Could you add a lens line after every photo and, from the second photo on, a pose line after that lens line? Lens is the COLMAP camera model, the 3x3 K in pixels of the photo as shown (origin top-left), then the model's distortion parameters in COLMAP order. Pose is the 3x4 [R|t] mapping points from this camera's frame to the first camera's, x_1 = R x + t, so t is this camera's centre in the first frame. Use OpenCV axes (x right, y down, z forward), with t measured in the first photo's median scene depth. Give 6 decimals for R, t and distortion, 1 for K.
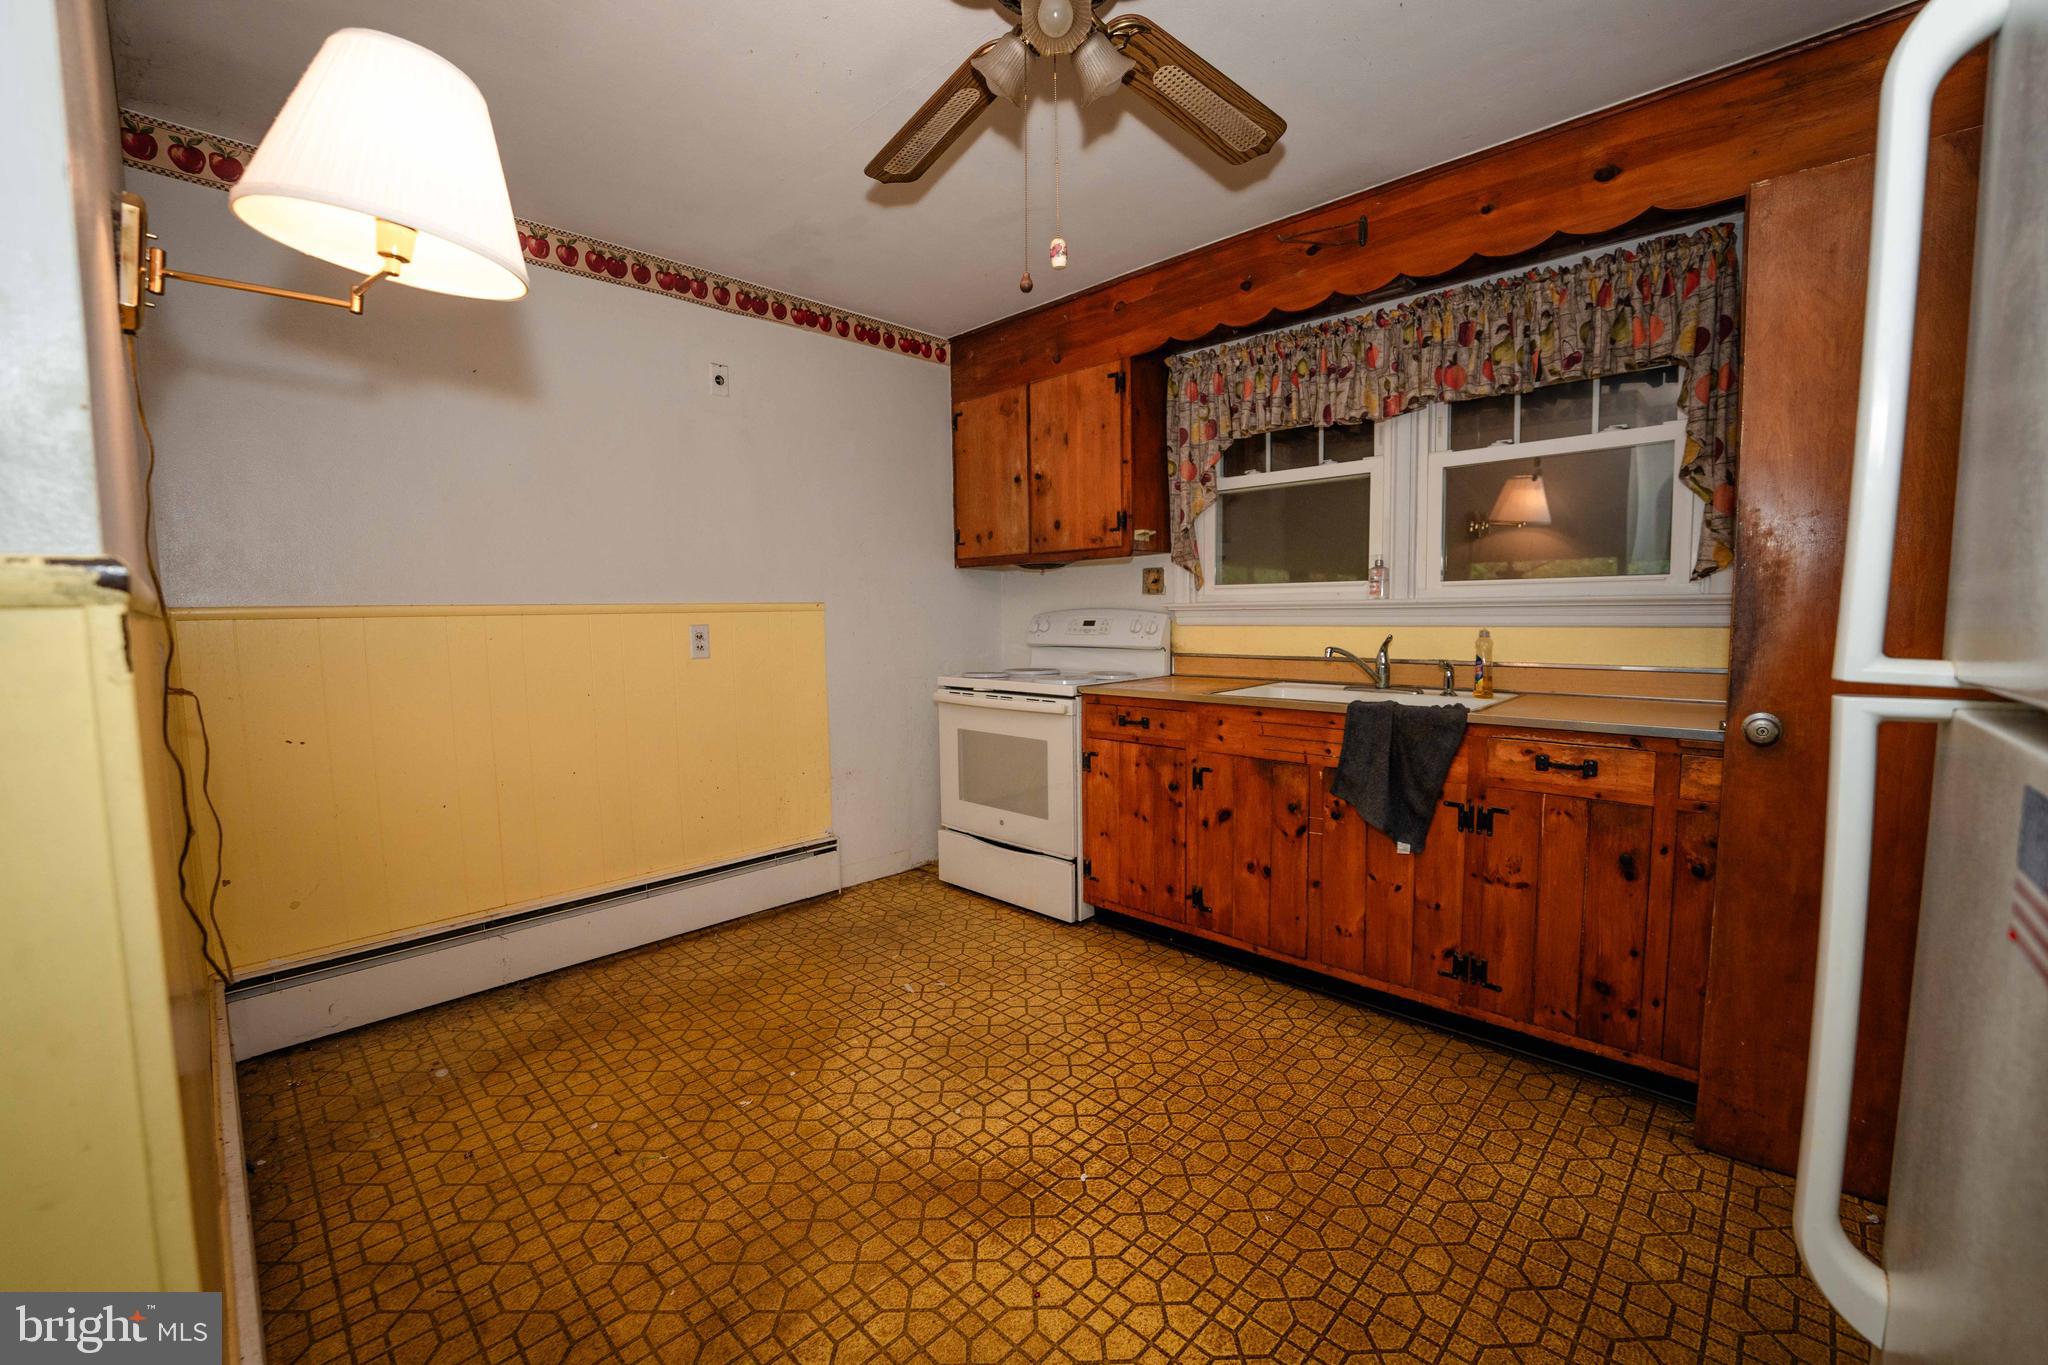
lens RADIAL K [[830.0, 0, 1024.4], [0, 830.0, 681.5], [0, 0, 1]] dist [-0.020302, -0.000196]
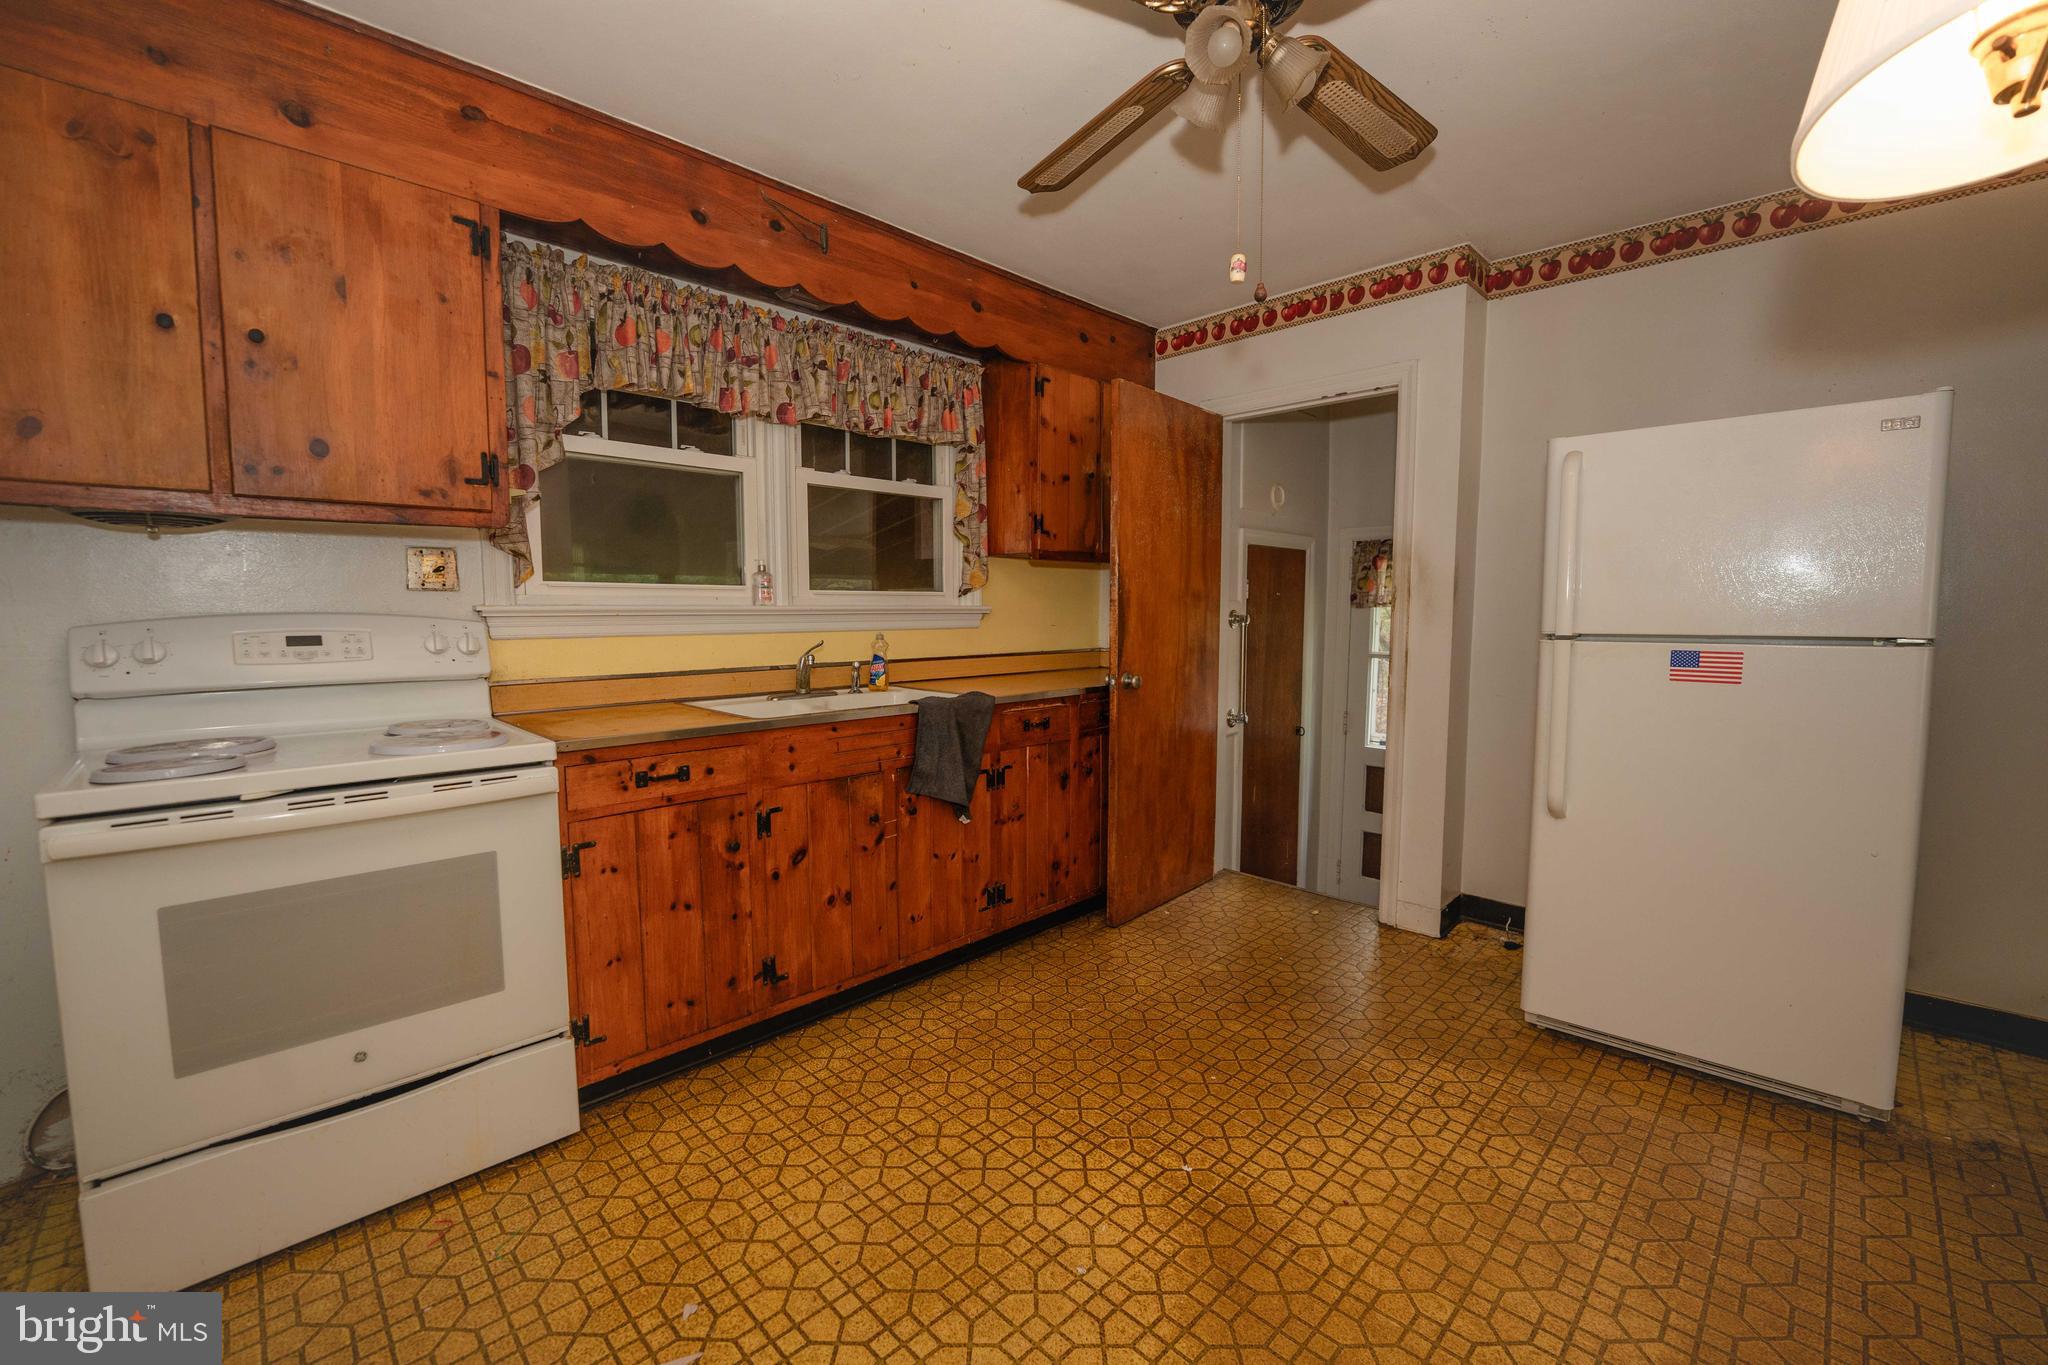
lens RADIAL K [[830.0, 0, 1024.1], [0, 830.0, 679.3], [0, 0, 1]] dist [-0.020302, -0.000196]
pose [[0.020081, -0.071522, 0.997237, -0.618075], [0.084711, 0.993973, 0.069582, -0.061929], [-0.996203, 0.083079, 0.026019, 0.764411]]
